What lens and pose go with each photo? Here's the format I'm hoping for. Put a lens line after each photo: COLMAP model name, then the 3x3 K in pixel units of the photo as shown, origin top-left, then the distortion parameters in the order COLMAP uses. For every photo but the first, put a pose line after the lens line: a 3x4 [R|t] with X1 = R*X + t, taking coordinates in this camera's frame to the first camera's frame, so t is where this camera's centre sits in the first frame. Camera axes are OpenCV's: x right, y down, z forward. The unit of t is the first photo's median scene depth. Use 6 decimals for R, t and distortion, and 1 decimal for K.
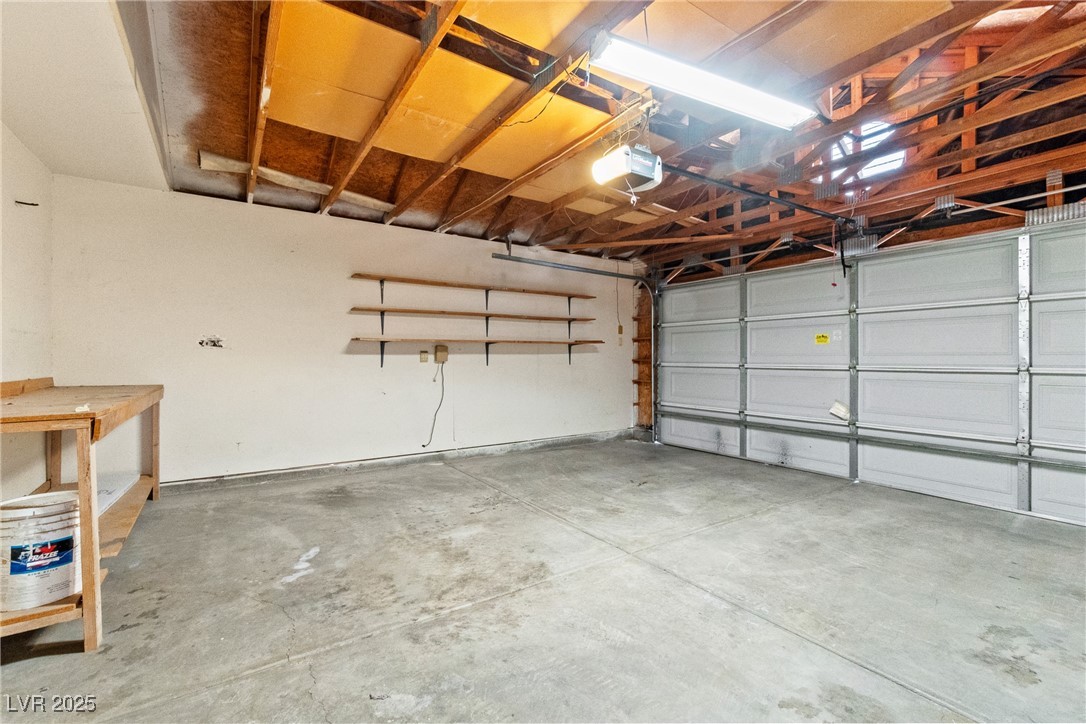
lens RADIAL K [[470.2, 0, 544.5], [0, 470.2, 361.1], [0, 0, 1]] dist [-0.000987, 0.000483]
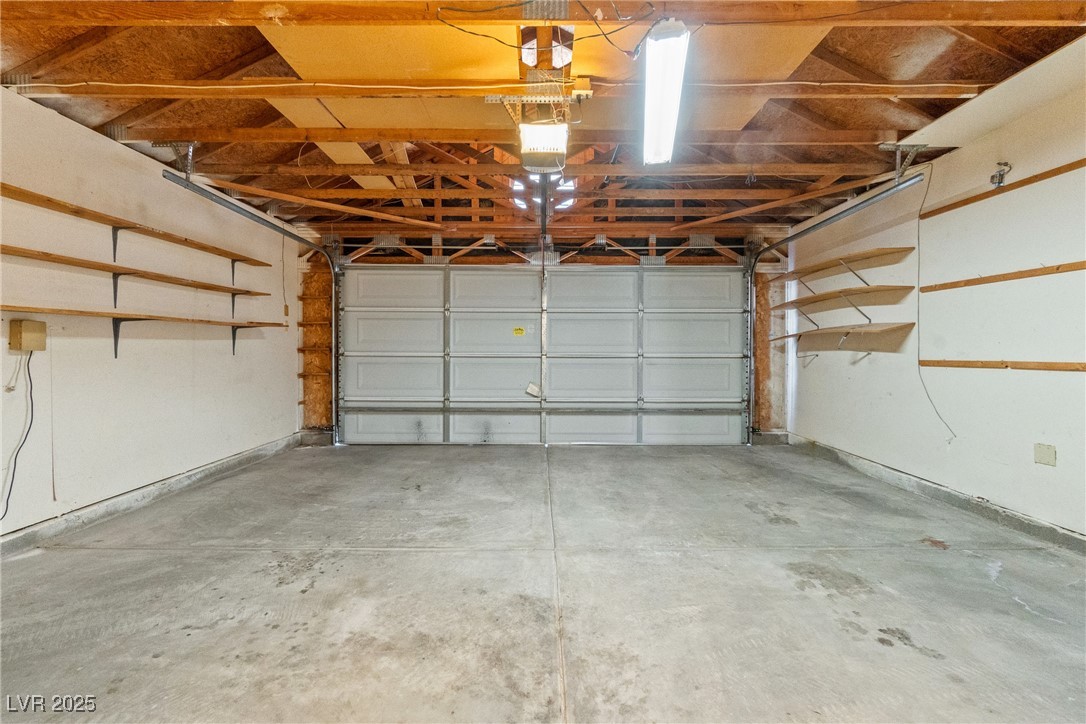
lens RADIAL K [[470.2, 0, 544.5], [0, 470.2, 361.1], [0, 0, 1]] dist [-0.000987, 0.000483]
pose [[0.552989, -0.020131, 0.832945, -0.344254], [0.000384, 0.999714, 0.023906, -0.000413], [-0.833188, -0.012900, 0.552839, 0.268469]]
